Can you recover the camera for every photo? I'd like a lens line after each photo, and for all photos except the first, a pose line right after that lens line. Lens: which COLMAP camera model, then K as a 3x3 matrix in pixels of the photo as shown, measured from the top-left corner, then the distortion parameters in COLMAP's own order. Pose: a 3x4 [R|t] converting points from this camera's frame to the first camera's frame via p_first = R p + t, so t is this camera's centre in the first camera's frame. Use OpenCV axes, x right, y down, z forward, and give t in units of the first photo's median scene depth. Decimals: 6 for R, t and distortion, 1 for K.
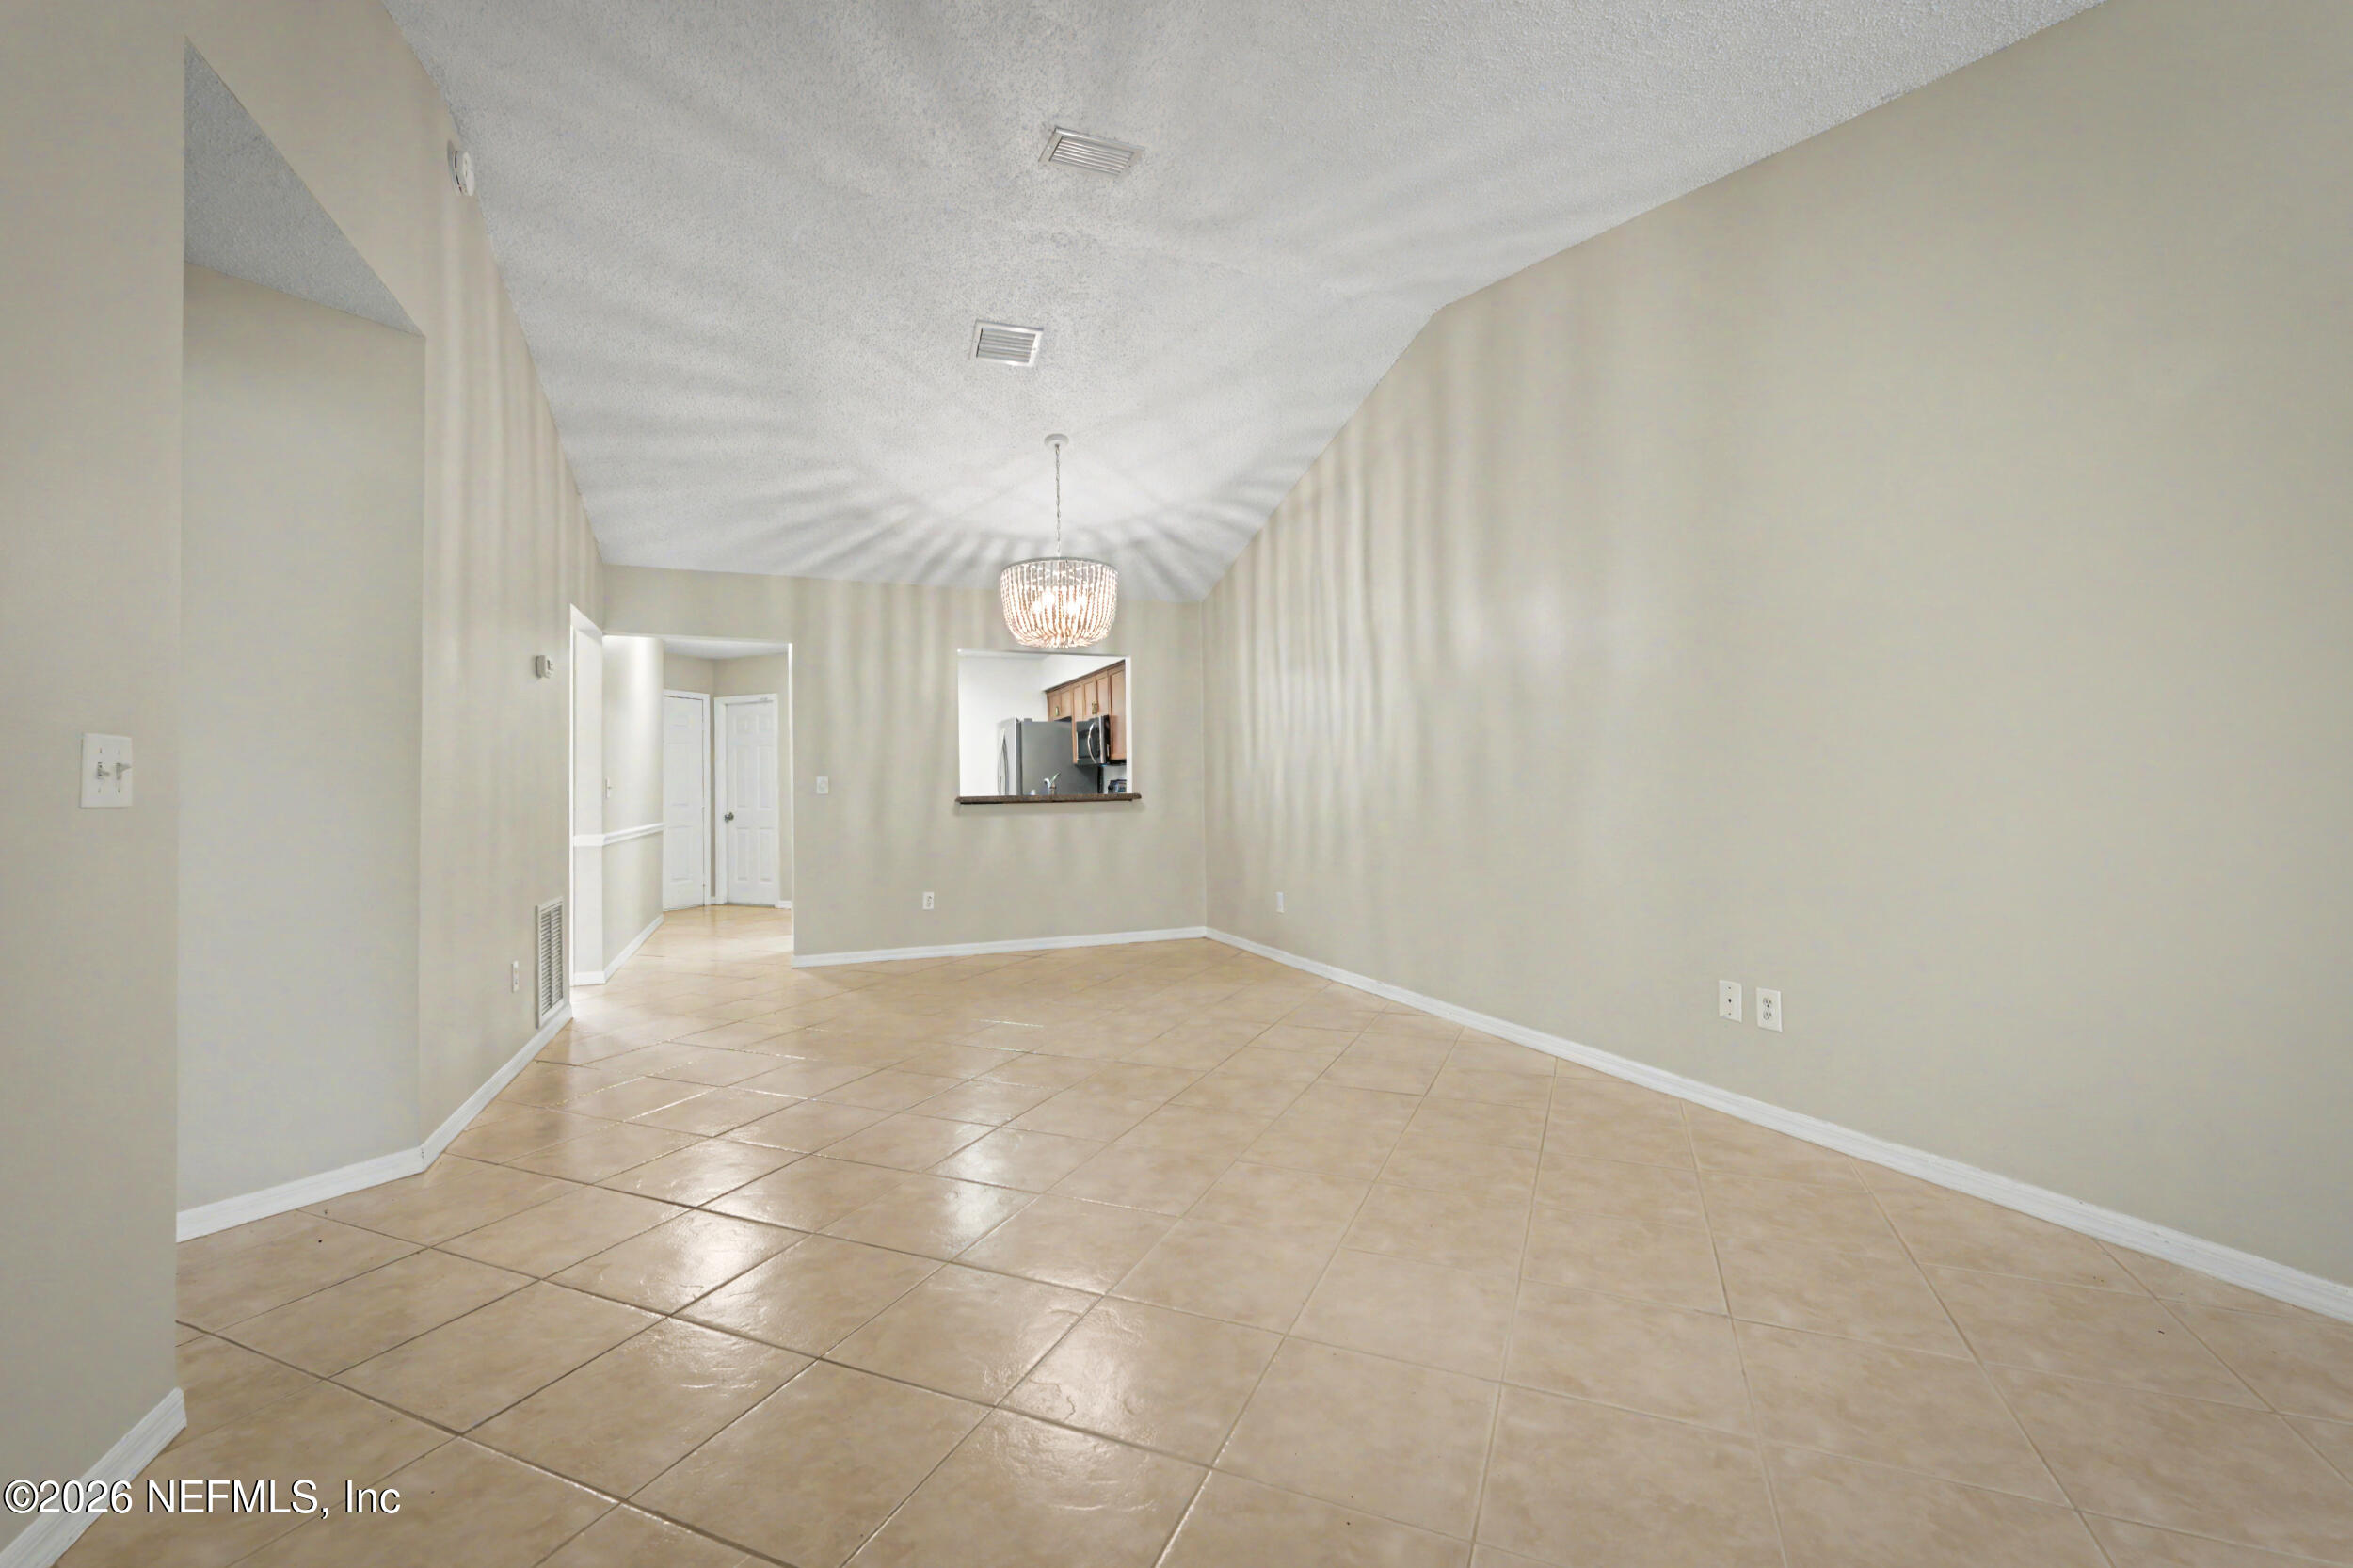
lens RADIAL K [[949.0, 0, 1176.5], [0, 949.0, 784.0], [0, 0, 1]] dist [0.000932, 0.000030]
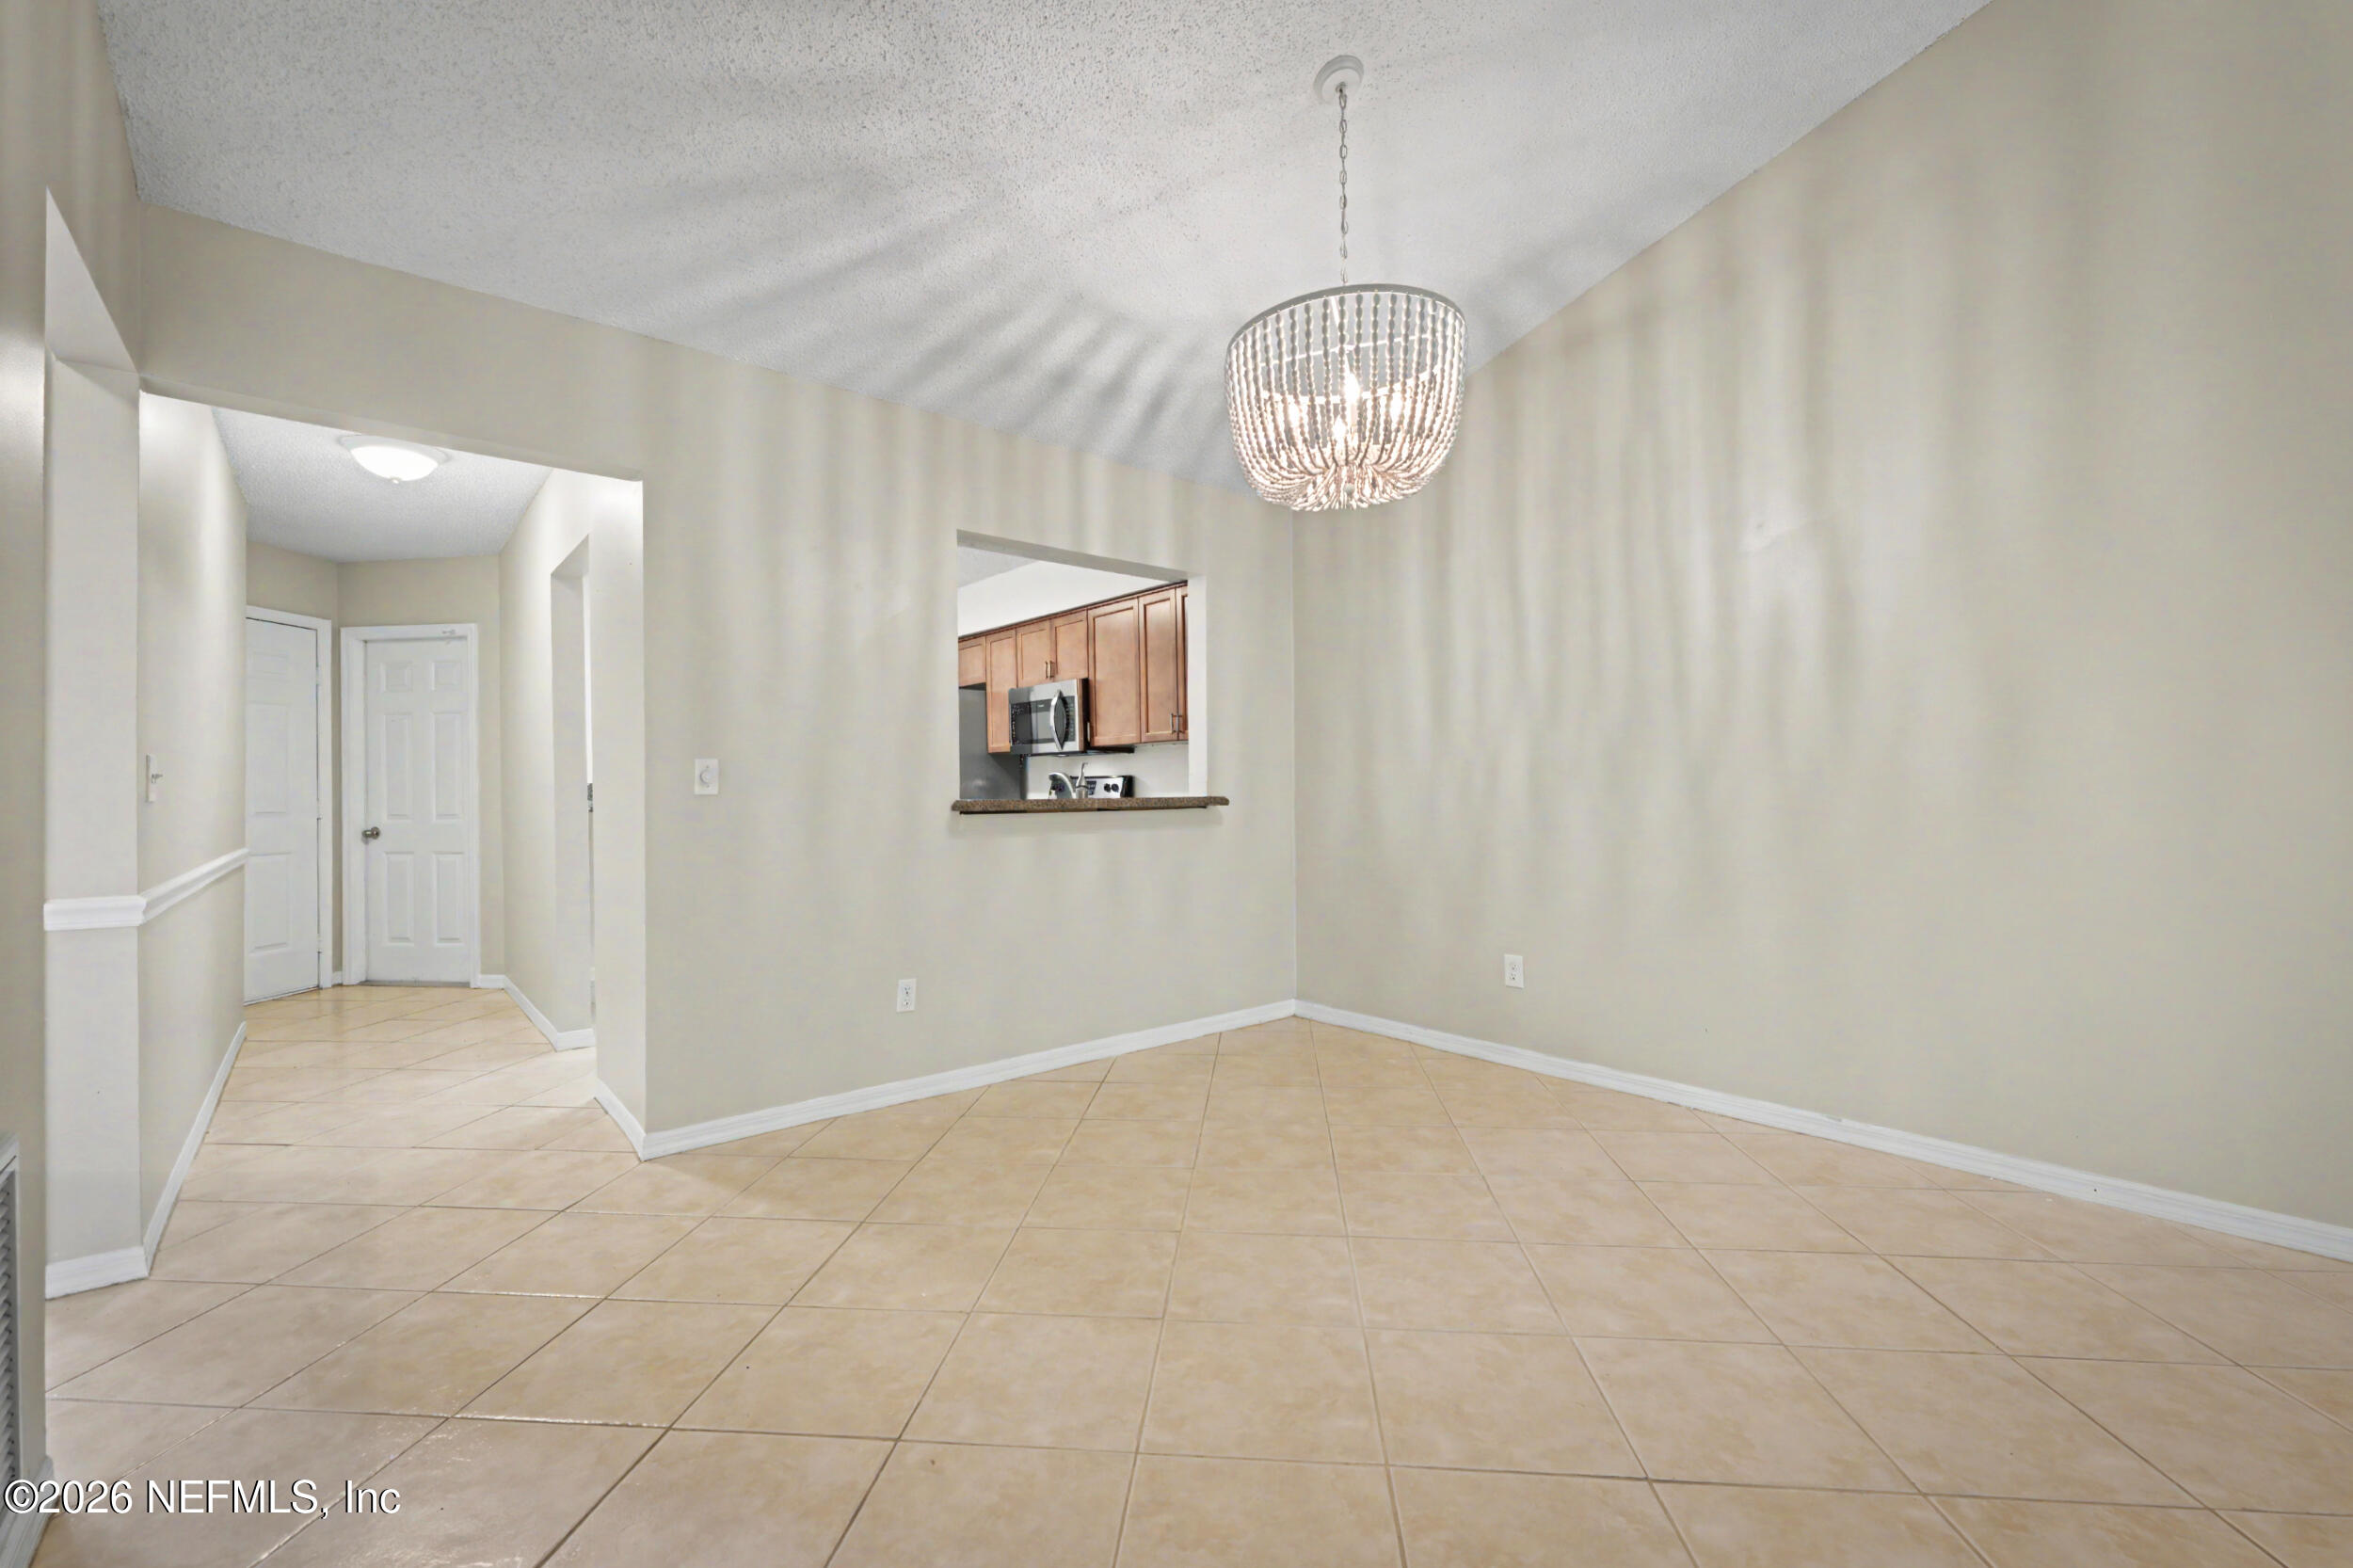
lens RADIAL K [[974.7, 0, 1177.7], [0, 974.7, 795.5], [0, 0, 1]] dist [0.000314, -0.000059]
pose [[0.951924, 0.004741, 0.306298, -0.260027], [-0.007056, 0.999954, 0.006451, 0.005227], [-0.306254, -0.008302, 0.951914, 0.394223]]
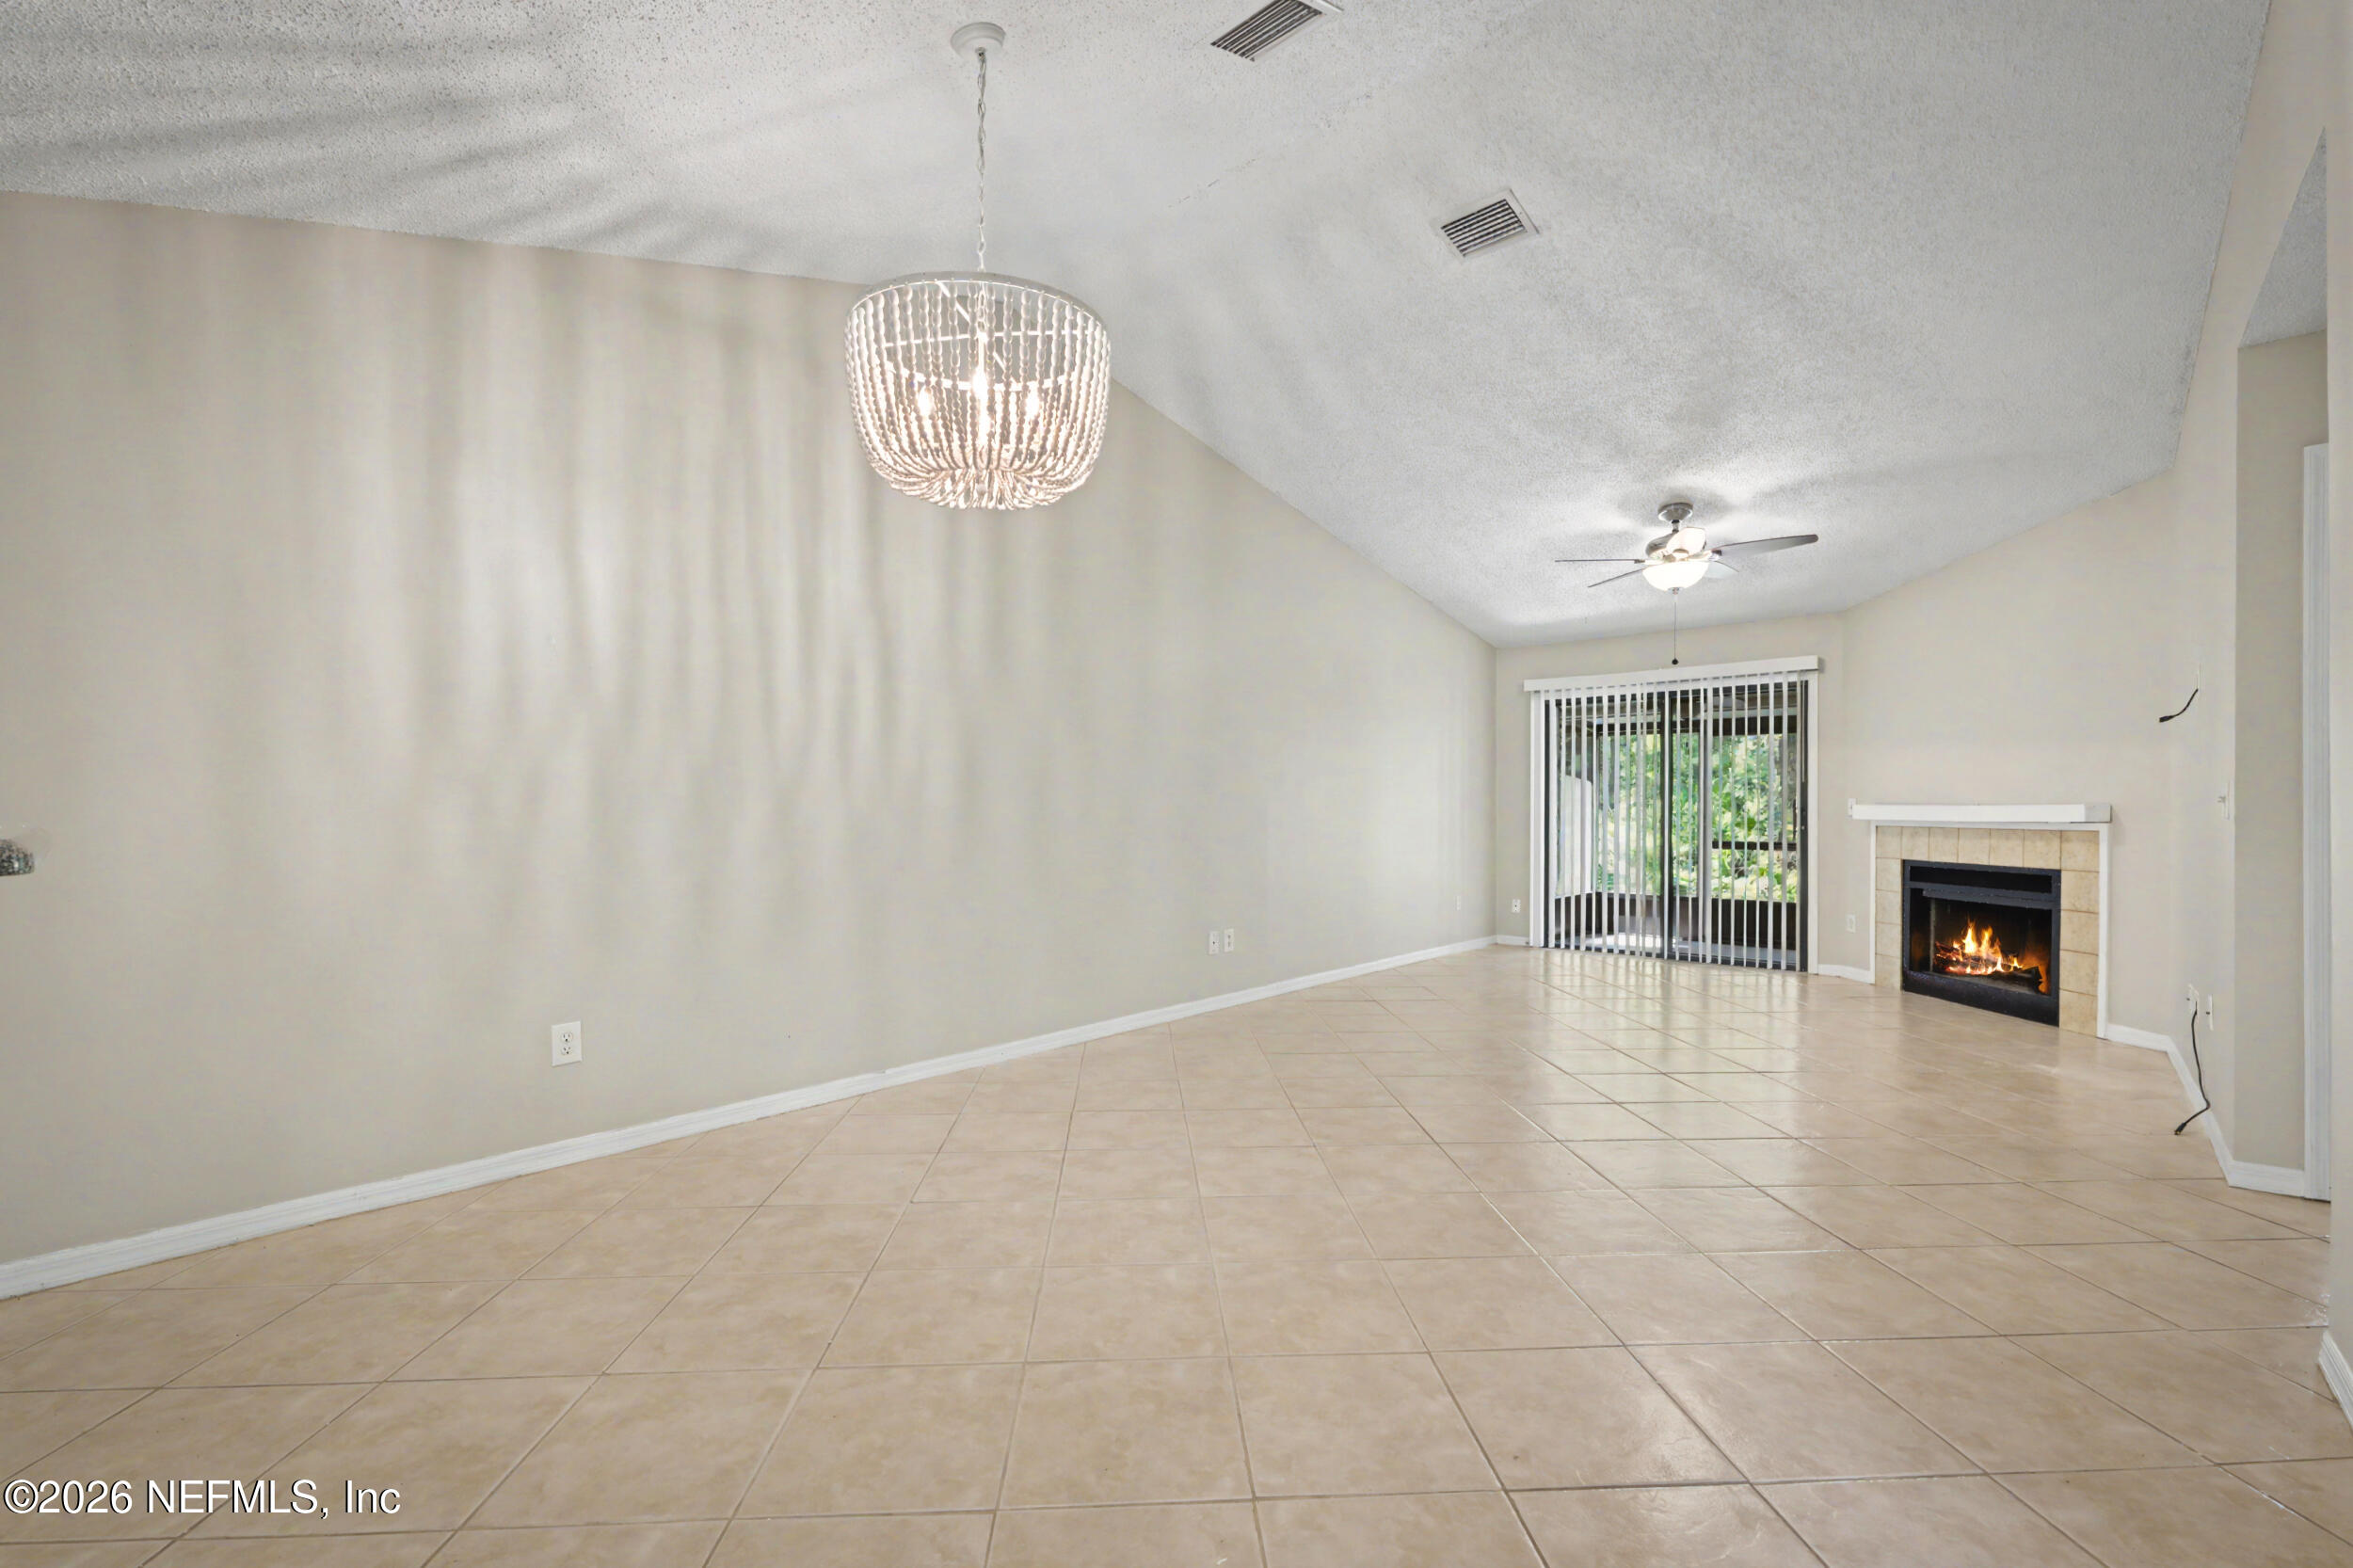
lens RADIAL K [[984.5, 0, 1177.6], [0, 984.5, 814.2], [0, 0, 1]] dist [-0.001945, -0.000176]
pose [[-0.437380, 0.012666, 0.899188, -0.425504], [0.002009, 0.999912, -0.013108, 0.011196], [-0.899275, -0.003926, -0.437367, 0.812245]]
